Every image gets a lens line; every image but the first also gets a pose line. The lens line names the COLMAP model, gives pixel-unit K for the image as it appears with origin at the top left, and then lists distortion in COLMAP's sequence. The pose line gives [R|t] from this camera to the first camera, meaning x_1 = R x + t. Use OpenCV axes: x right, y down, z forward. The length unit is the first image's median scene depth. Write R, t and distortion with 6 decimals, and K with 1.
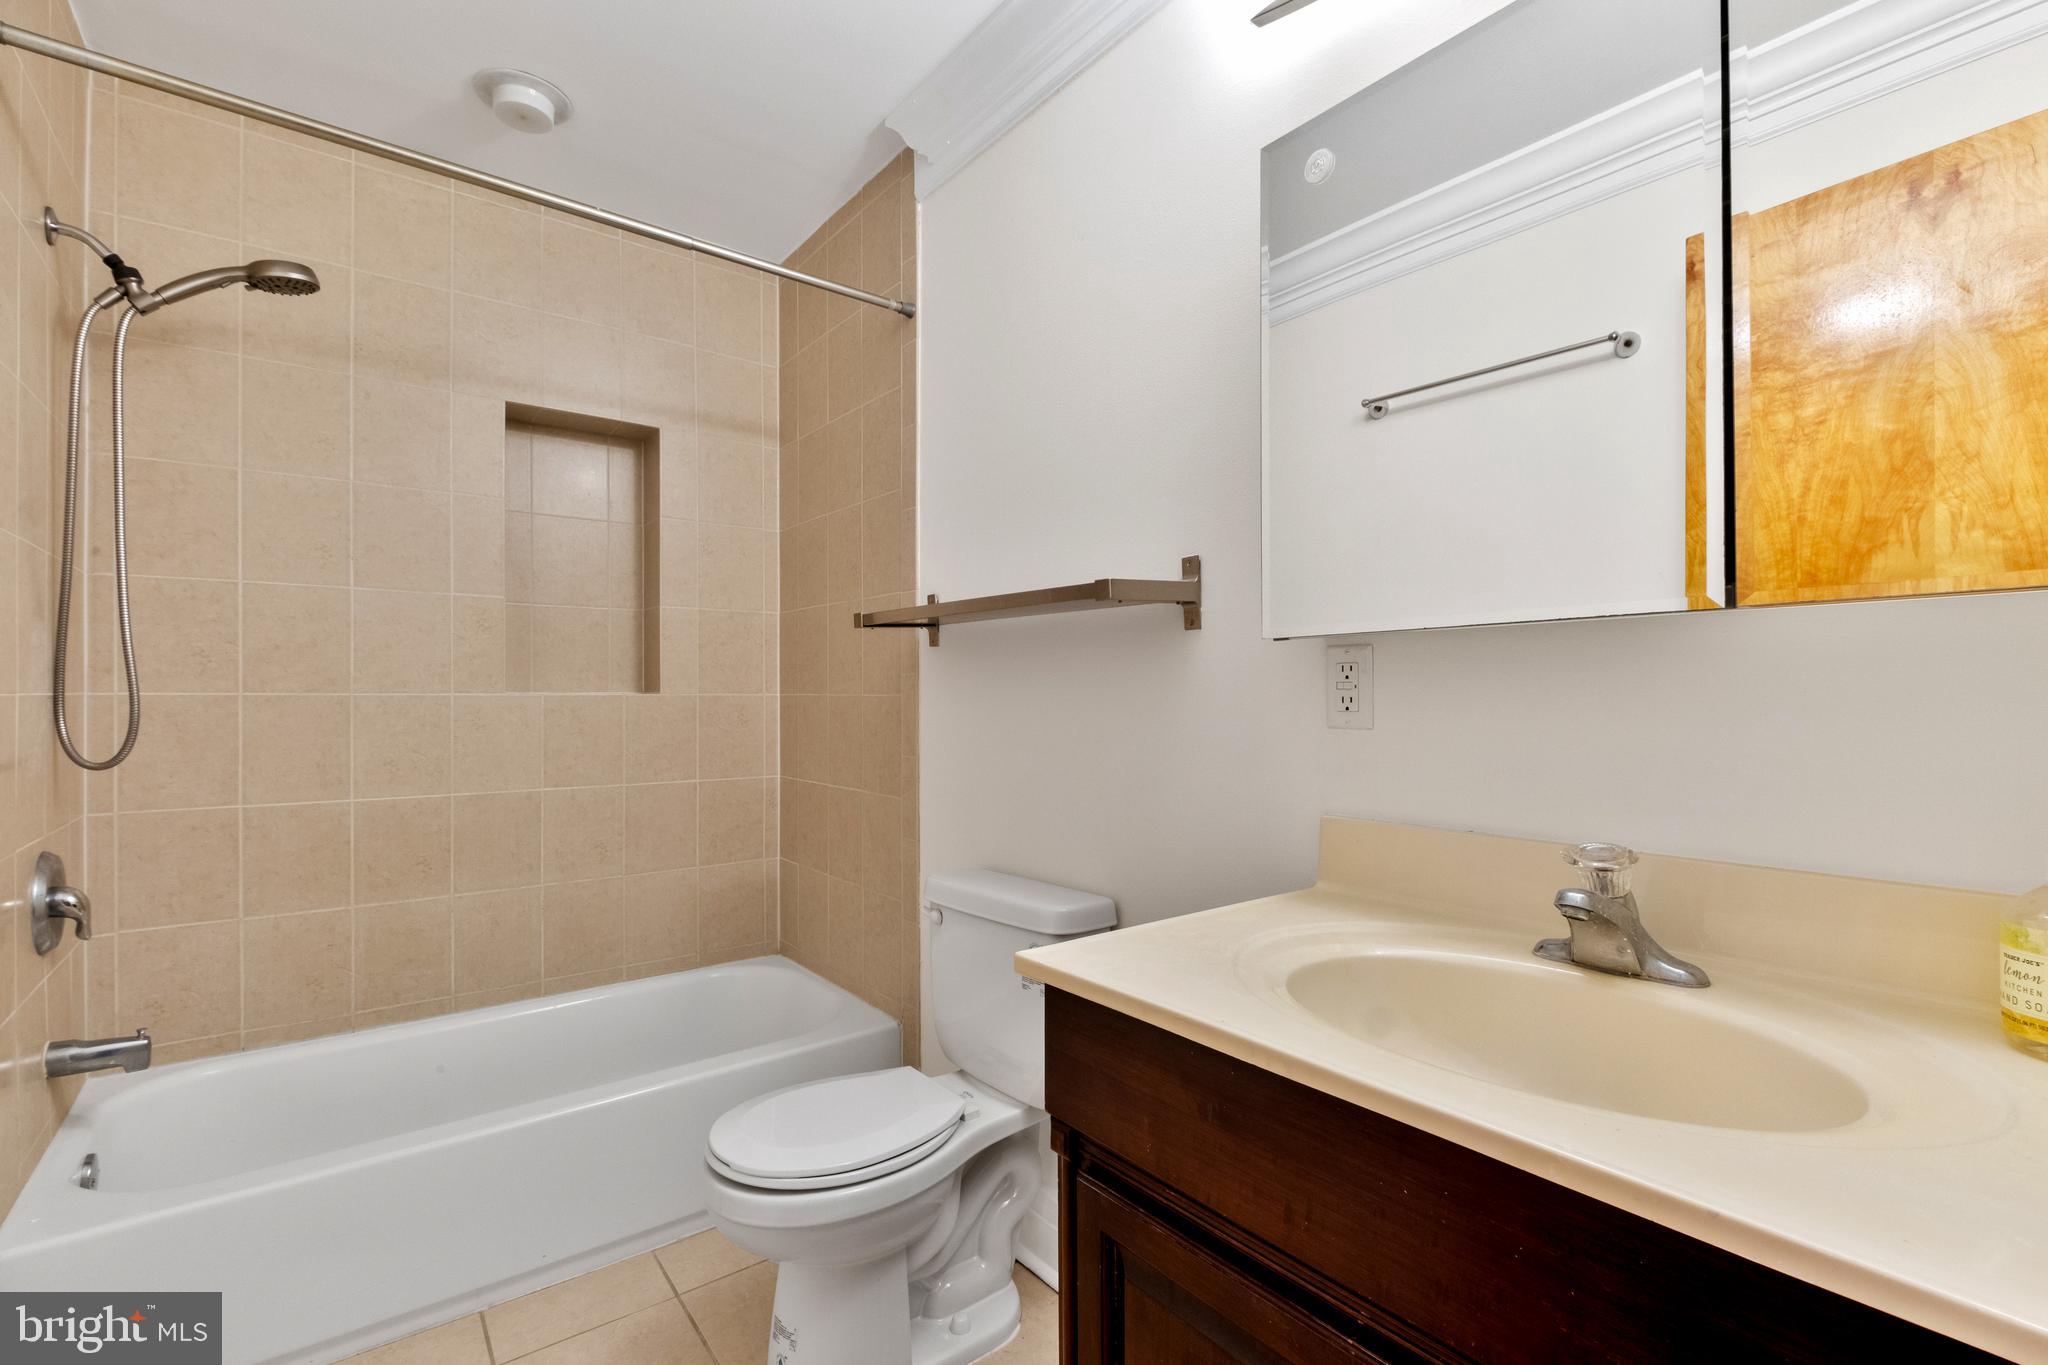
lens RADIAL K [[899.2, 0, 1024.7], [0, 899.2, 691.0], [0, 0, 1]] dist [0.007472, -0.005390]
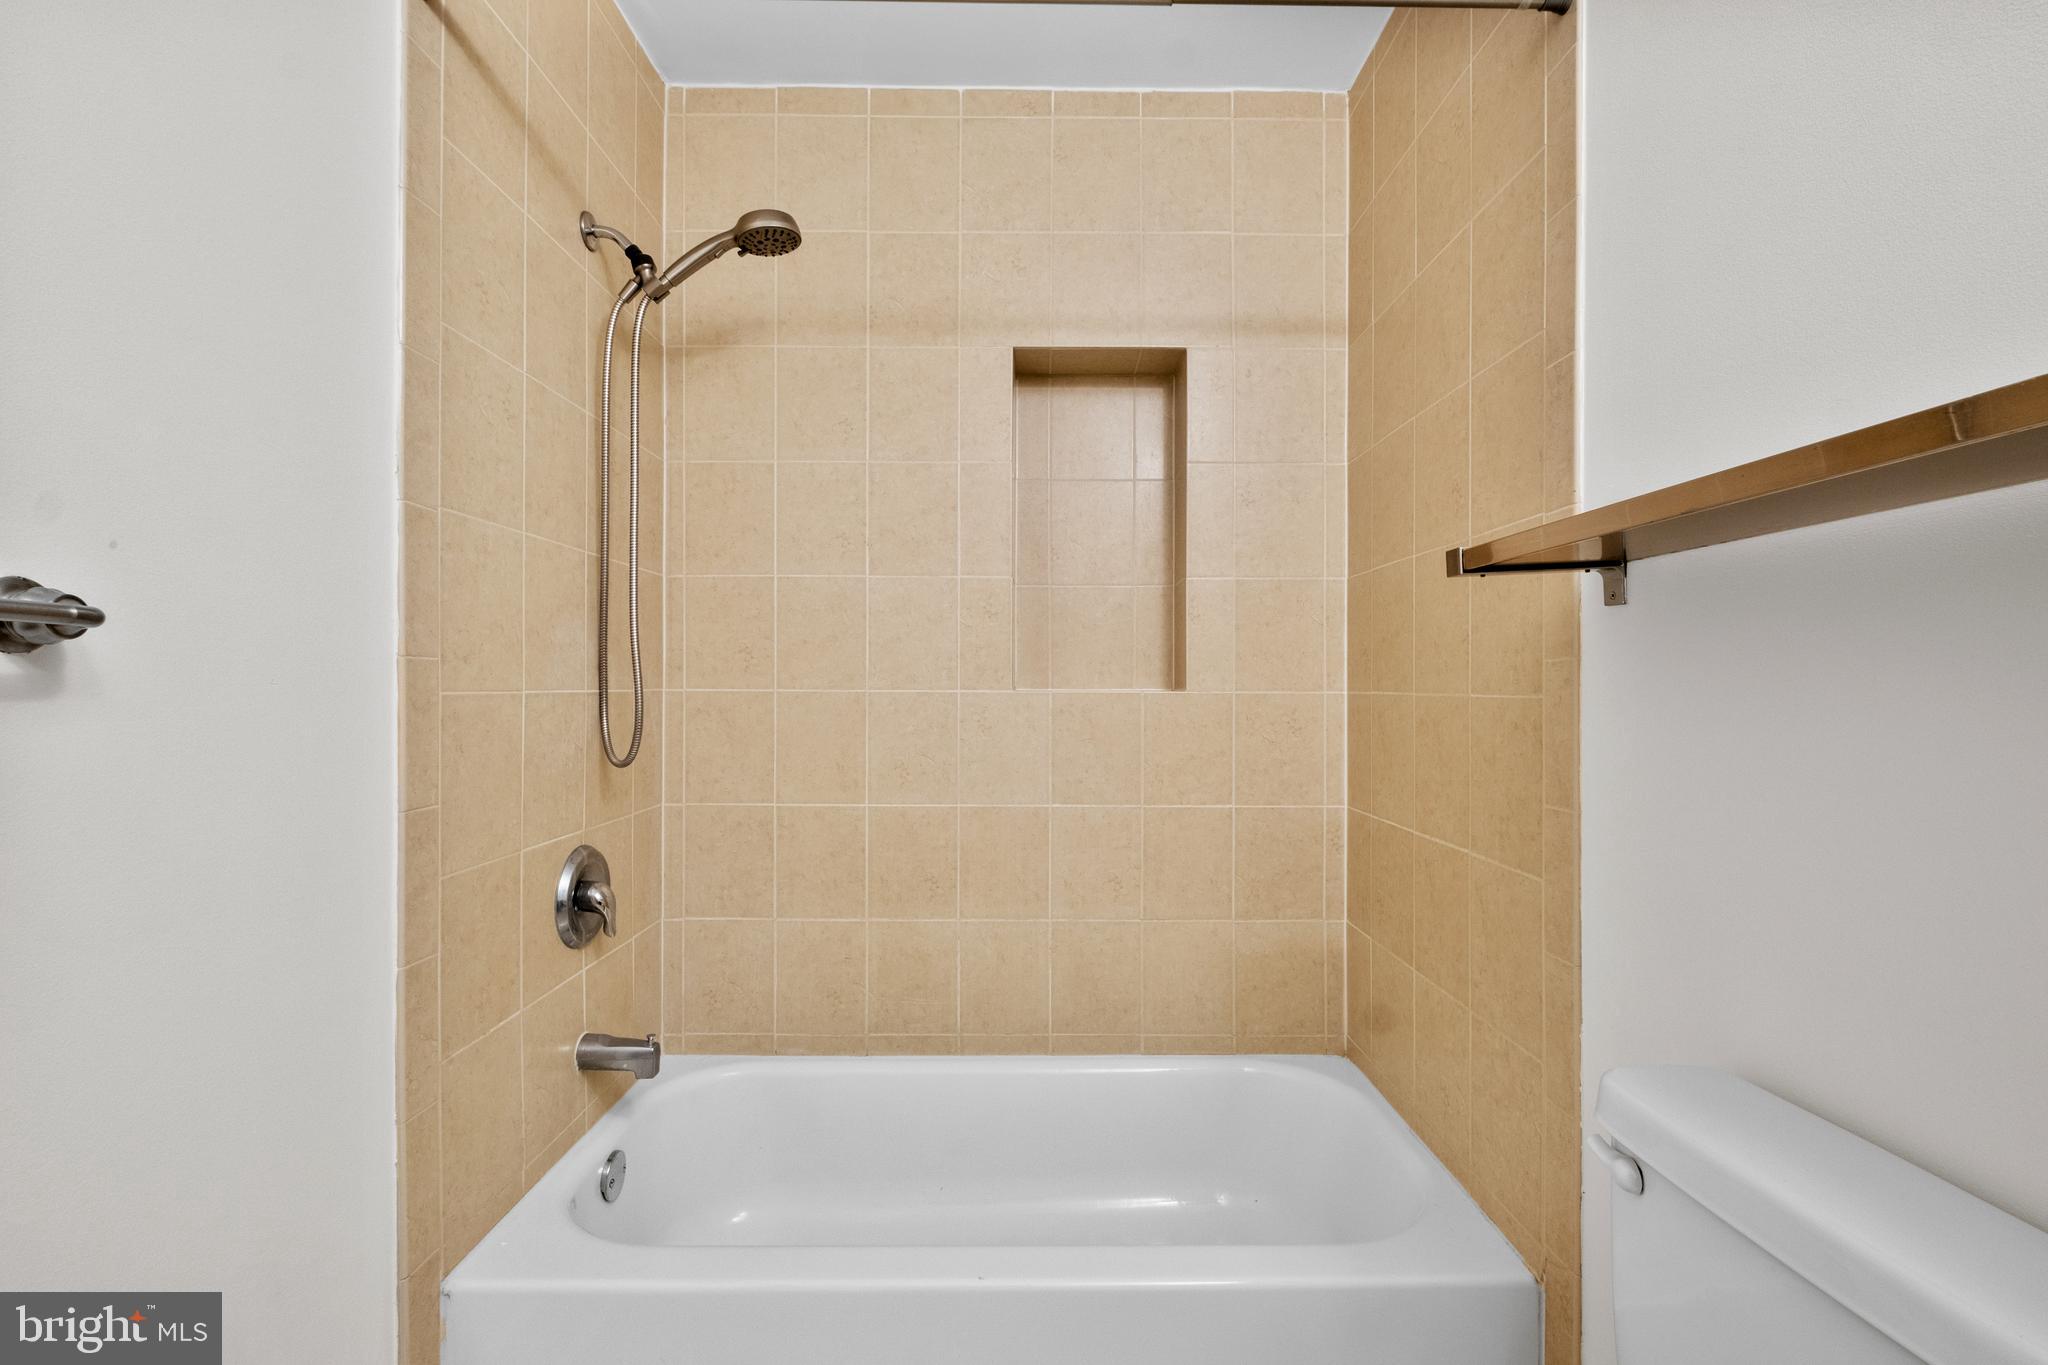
lens RADIAL K [[899.2, 0, 1026.9], [0, 899.2, 688.6], [0, 0, 1]] dist [0.007472, -0.005390]
pose [[0.792509, 0.003110, -0.609852, -0.049600], [-0.000628, 0.999991, 0.004283, -0.002731], [0.609860, -0.003011, 0.792504, 0.359497]]
